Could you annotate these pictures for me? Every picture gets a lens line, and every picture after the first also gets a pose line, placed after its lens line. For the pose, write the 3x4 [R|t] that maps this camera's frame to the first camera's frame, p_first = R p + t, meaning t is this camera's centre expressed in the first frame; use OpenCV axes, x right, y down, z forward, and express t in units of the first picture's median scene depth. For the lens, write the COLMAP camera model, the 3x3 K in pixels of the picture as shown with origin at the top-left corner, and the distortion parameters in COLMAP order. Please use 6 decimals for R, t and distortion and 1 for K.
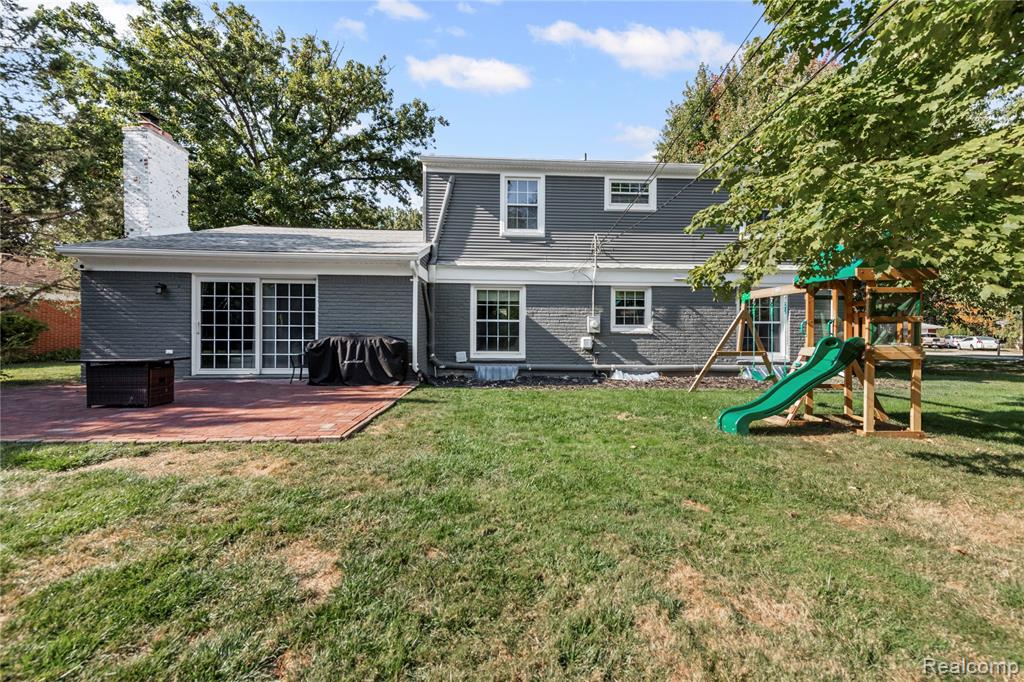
lens RADIAL K [[406.6, 0, 516.9], [0, 406.6, 333.2], [0, 0, 1]] dist [0.000402, -0.000145]
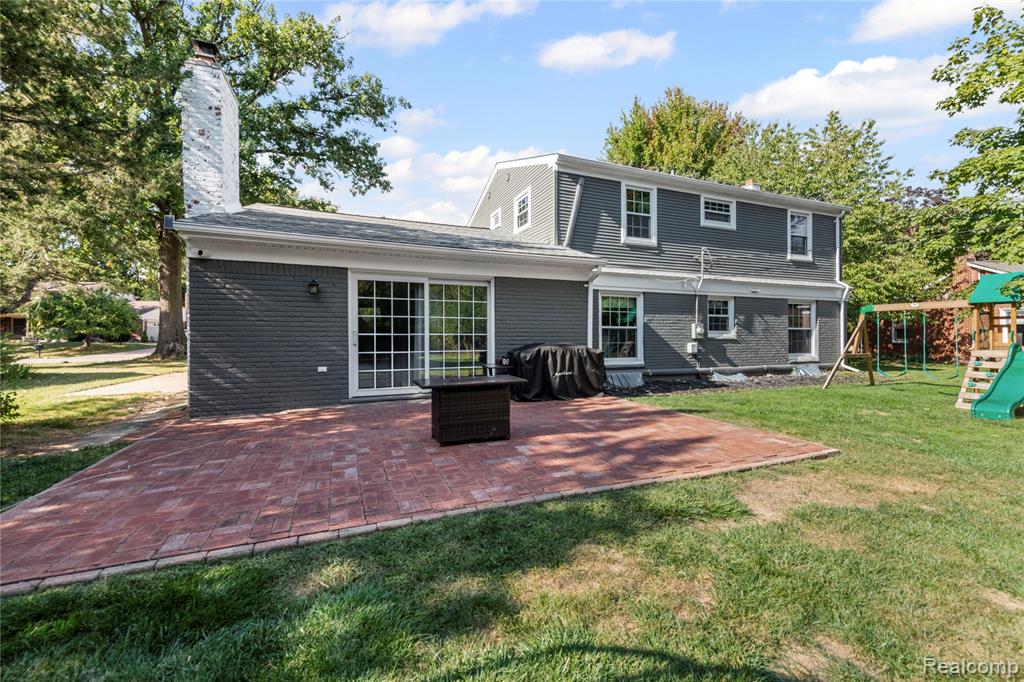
lens RADIAL K [[417.0, 0, 510.3], [0, 417.0, 335.7], [0, 0, 1]] dist [0.000724, -0.000018]
pose [[0.944937, -0.007042, 0.327177, -0.642005], [0.006480, 0.999975, 0.002807, -0.014926], [-0.327189, -0.000532, 0.944959, 0.113951]]
